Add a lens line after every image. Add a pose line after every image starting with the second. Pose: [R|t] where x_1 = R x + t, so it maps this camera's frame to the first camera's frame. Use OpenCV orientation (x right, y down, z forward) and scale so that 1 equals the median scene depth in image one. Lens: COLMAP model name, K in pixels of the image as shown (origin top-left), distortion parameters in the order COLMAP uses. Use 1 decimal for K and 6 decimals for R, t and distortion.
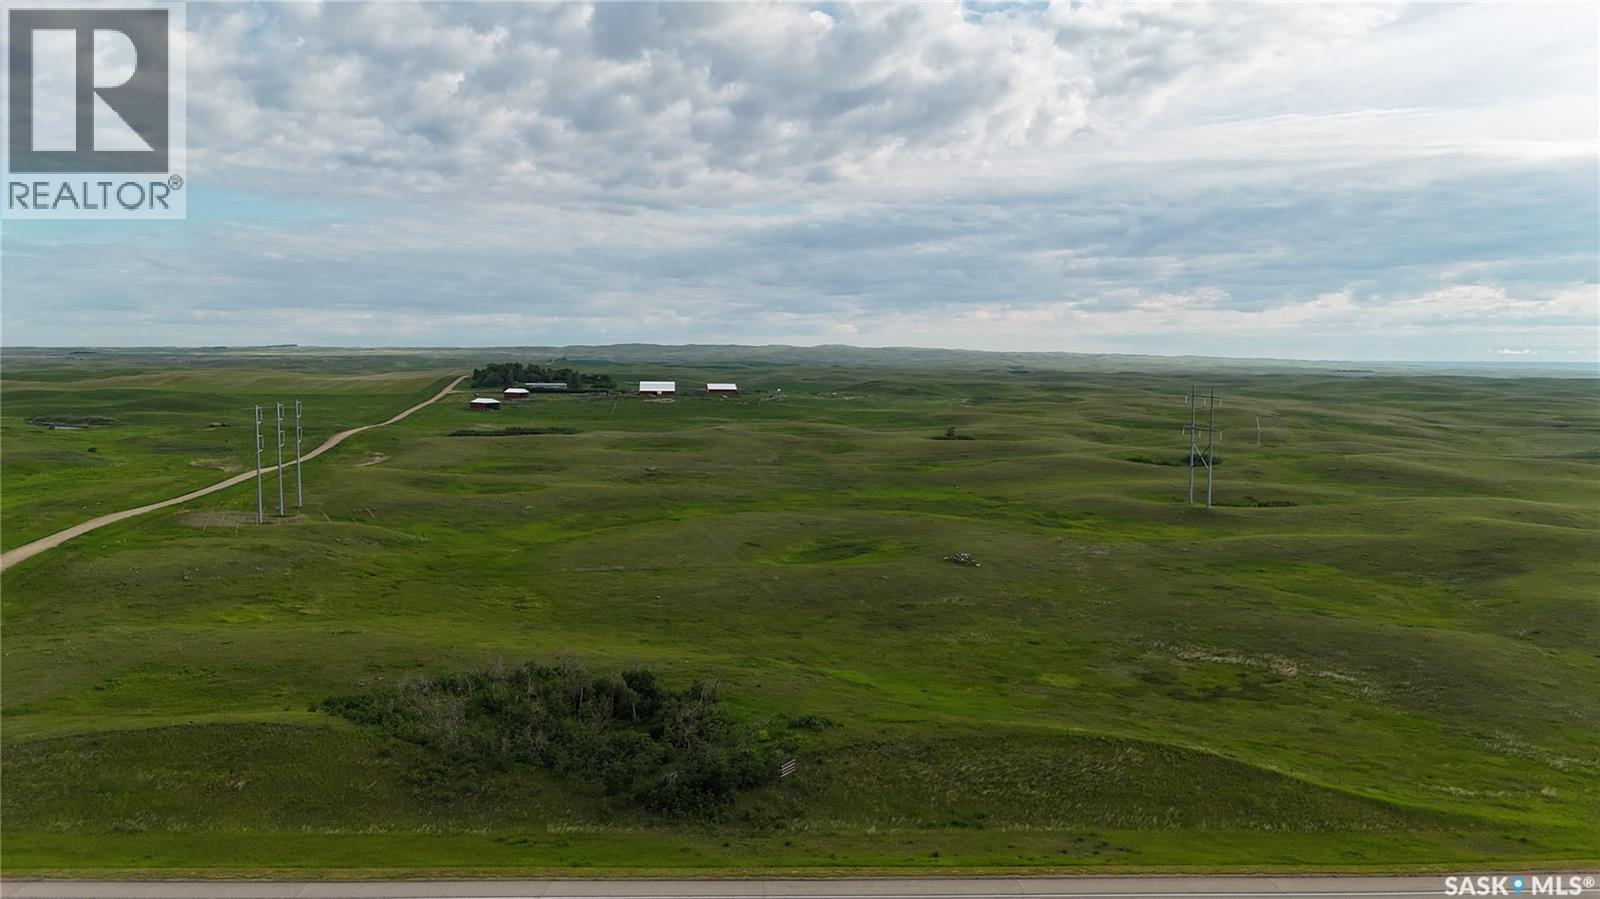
lens RADIAL K [[1174.2, 0, 810.4], [0, 1174.2, 453.5], [0, 0, 1]] dist [0.071536, -0.063169]
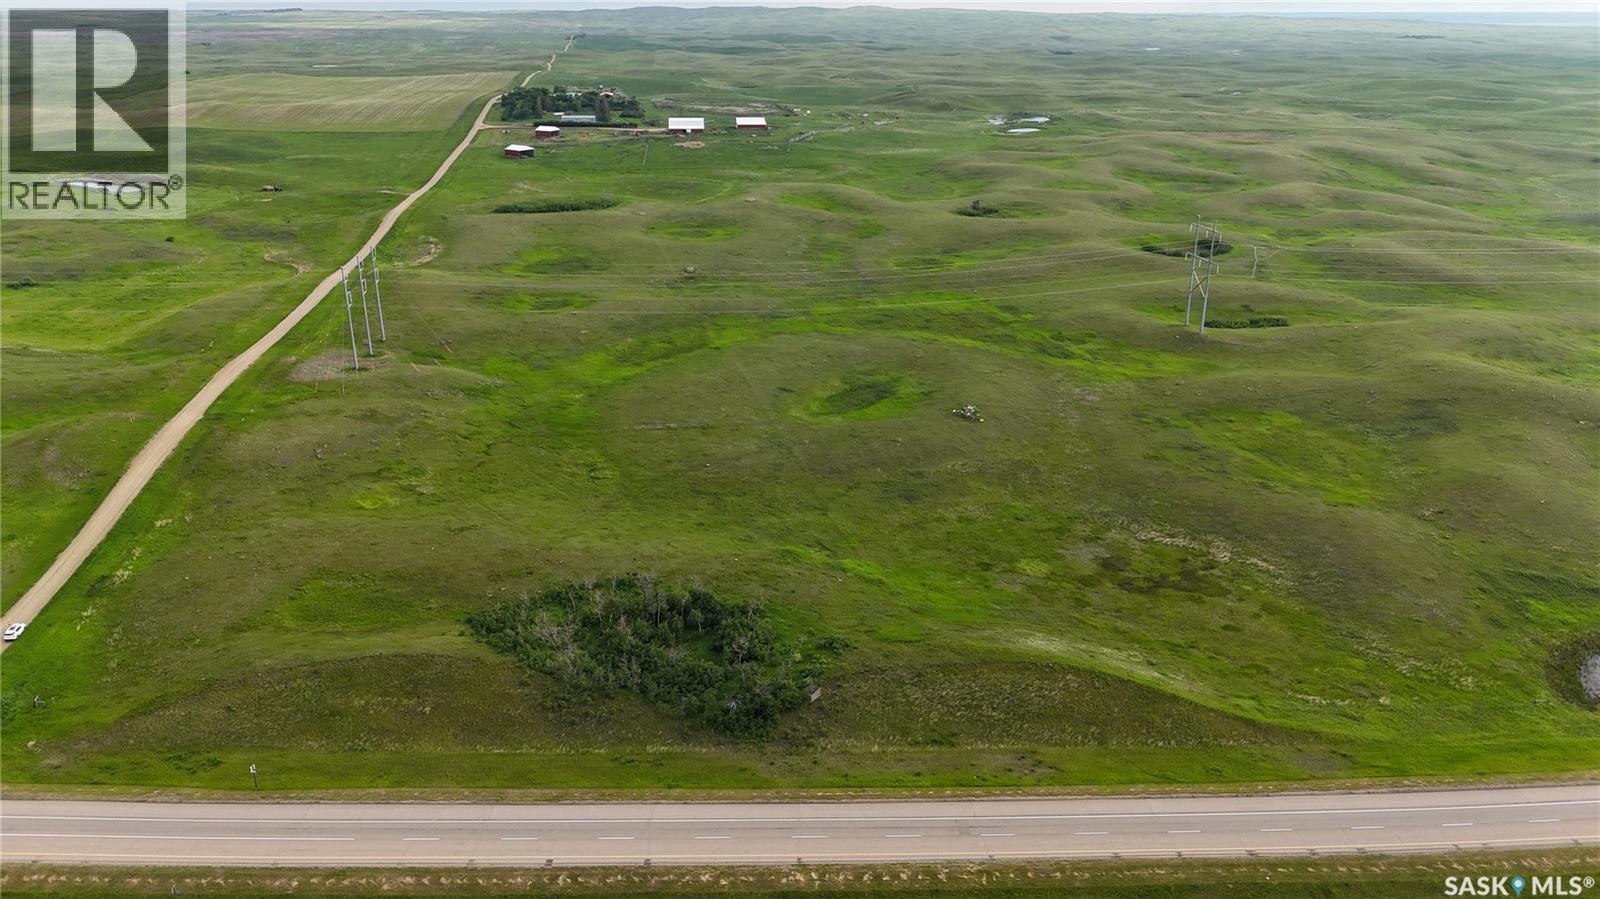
lens RADIAL K [[1174.2, 0, 810.4], [0, 1174.2, 453.5], [0, 0, 1]] dist [0.071536, -0.063169]
pose [[0.999675, 0.005251, -0.024938, 0.004816], [0.001734, 0.962262, 0.272120, -0.238664], [0.025426, -0.272075, 0.961940, -0.153373]]
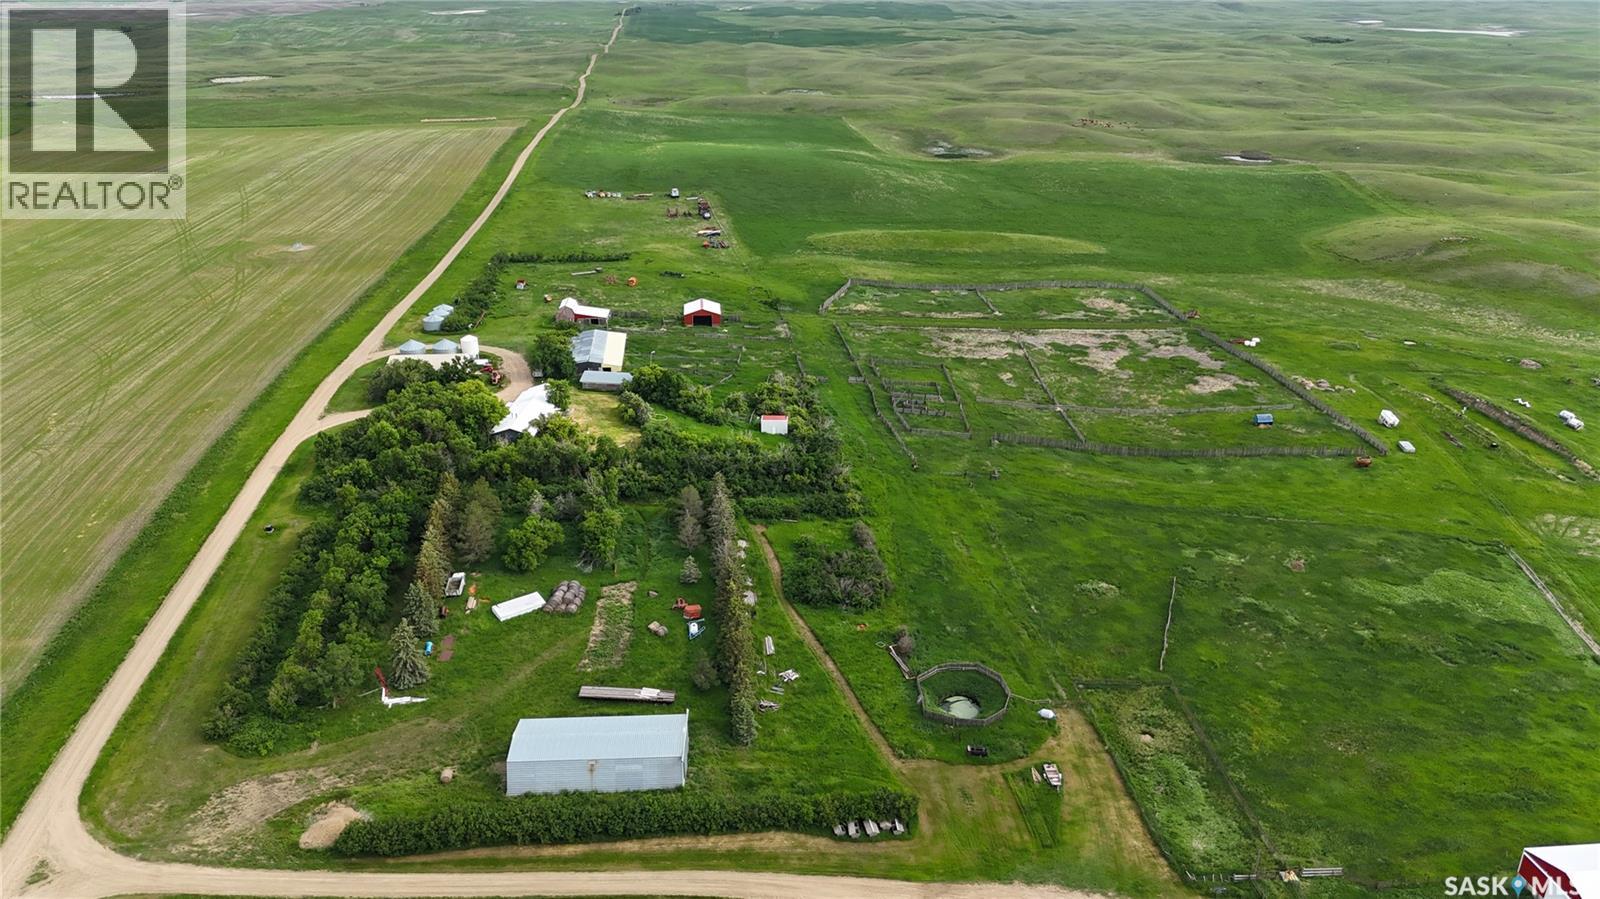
lens RADIAL K [[1174.2, 0, 810.4], [0, 1174.2, 453.5], [0, 0, 1]] dist [0.071536, -0.063169]
pose [[0.997585, 0.021600, -0.066007, -0.746967], [-0.000402, 0.952186, 0.305518, -0.675860], [0.069451, -0.304753, 0.949896, 3.539677]]
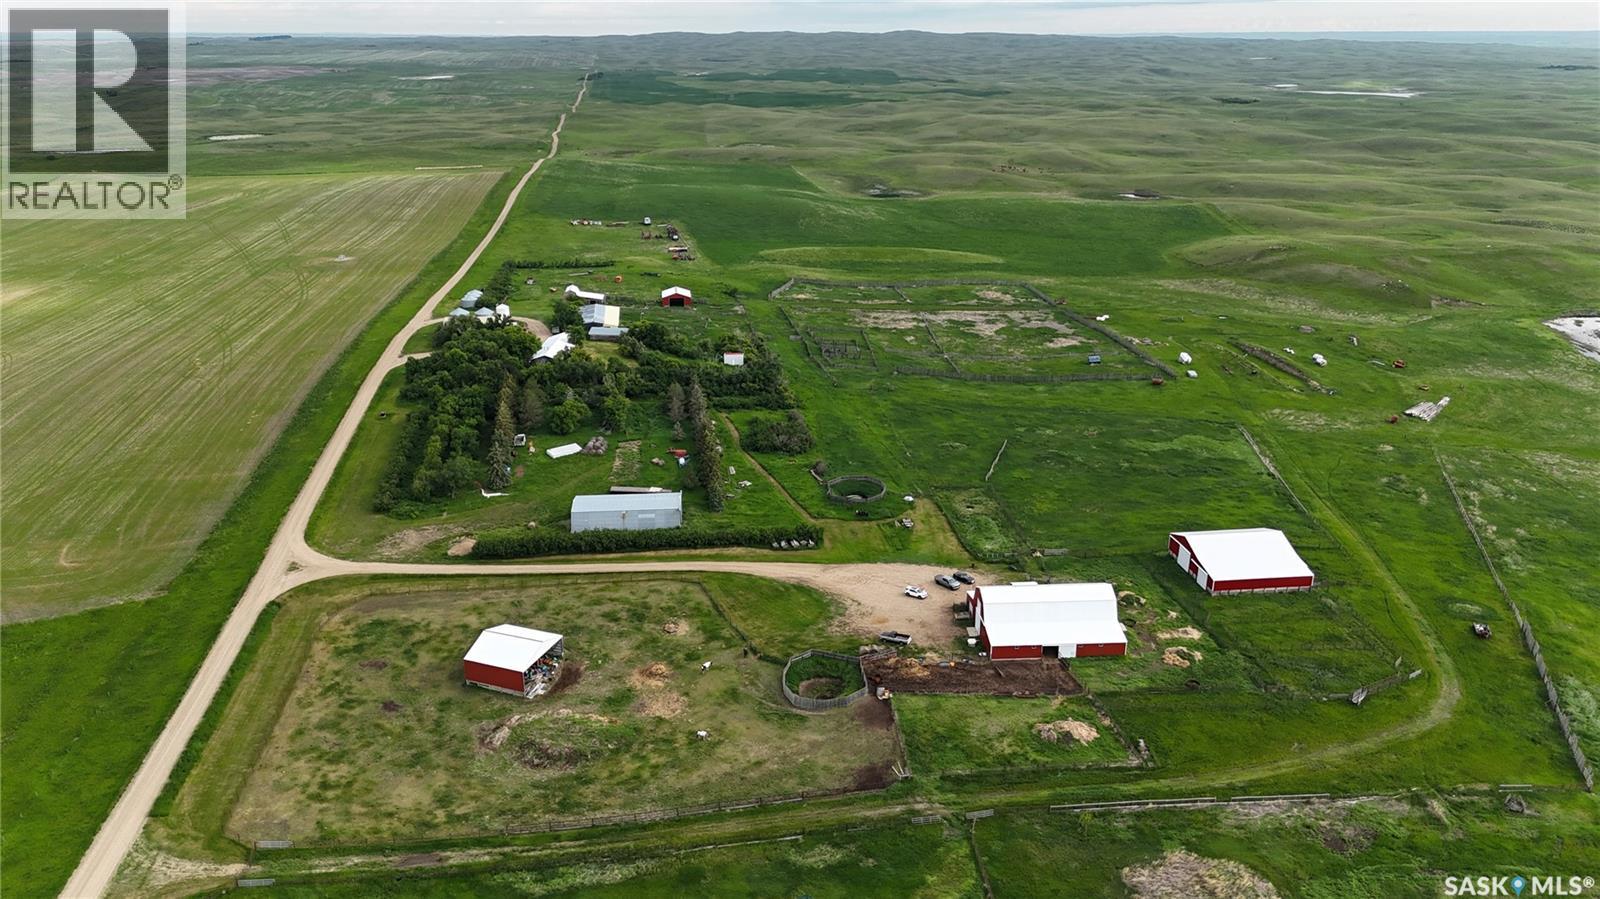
lens RADIAL K [[1174.2, 0, 810.4], [0, 1174.2, 453.5], [0, 0, 1]] dist [0.071536, -0.063169]
pose [[0.999444, 0.004810, -0.032984, -0.695678], [0.003855, 0.966210, 0.257729, -0.629237], [0.033109, -0.257713, 0.965654, 3.013377]]
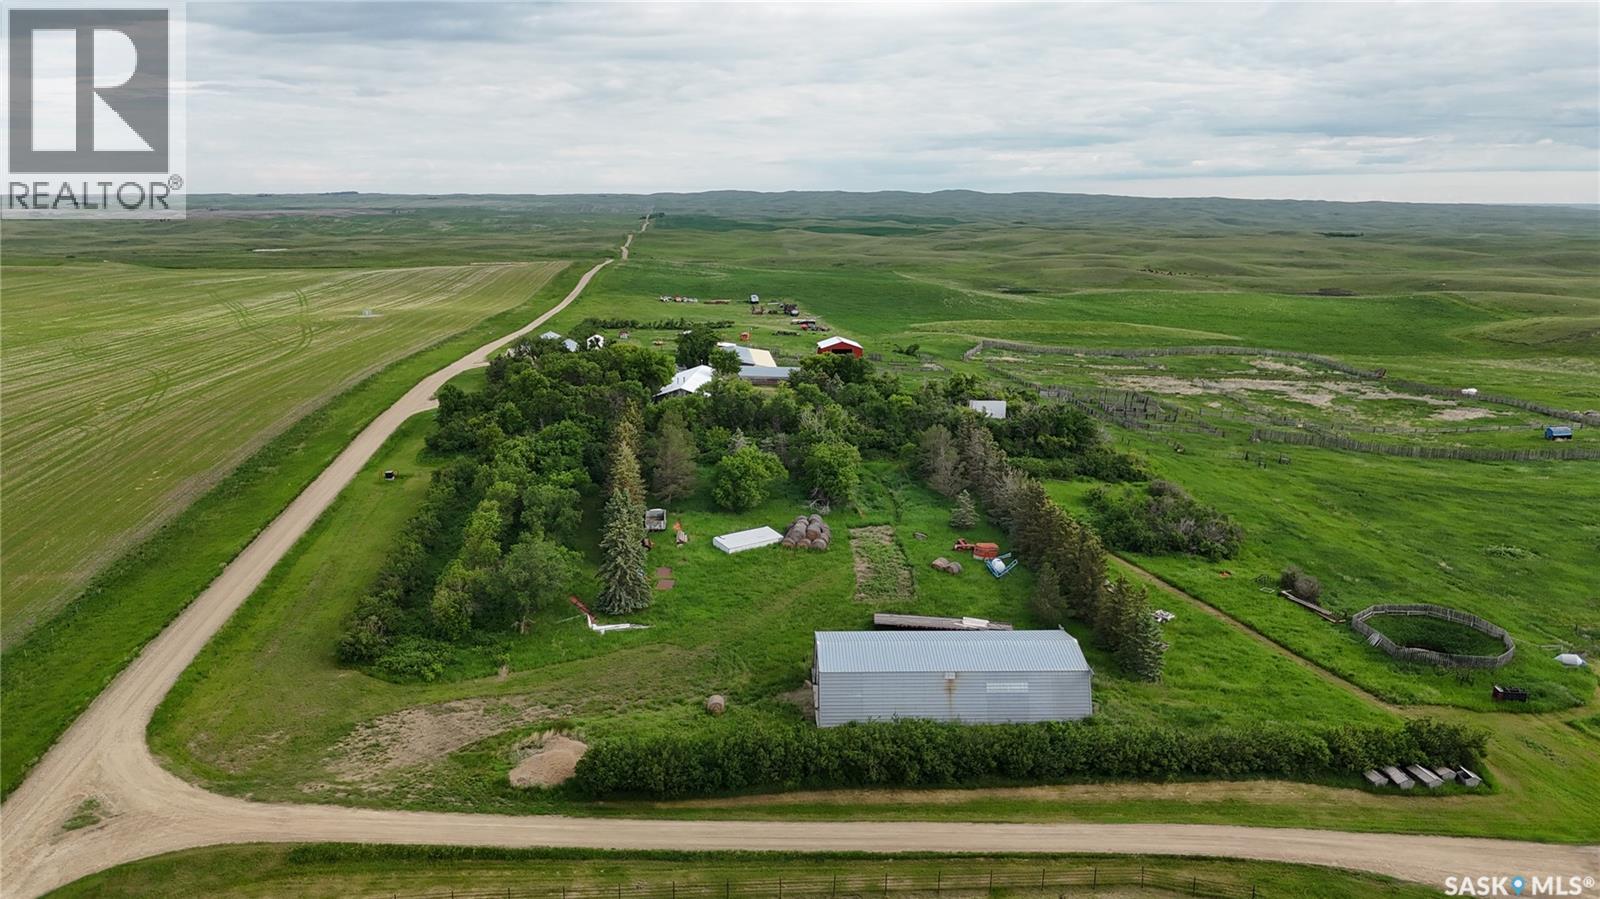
lens RADIAL K [[1174.2, 0, 810.4], [0, 1174.2, 453.5], [0, 0, 1]] dist [0.071536, -0.063169]
pose [[0.997721, 0.013798, -0.066042, -0.965061], [-0.005183, 0.991647, 0.128881, -0.401007], [0.067268, -0.128245, 0.989459, 3.724008]]
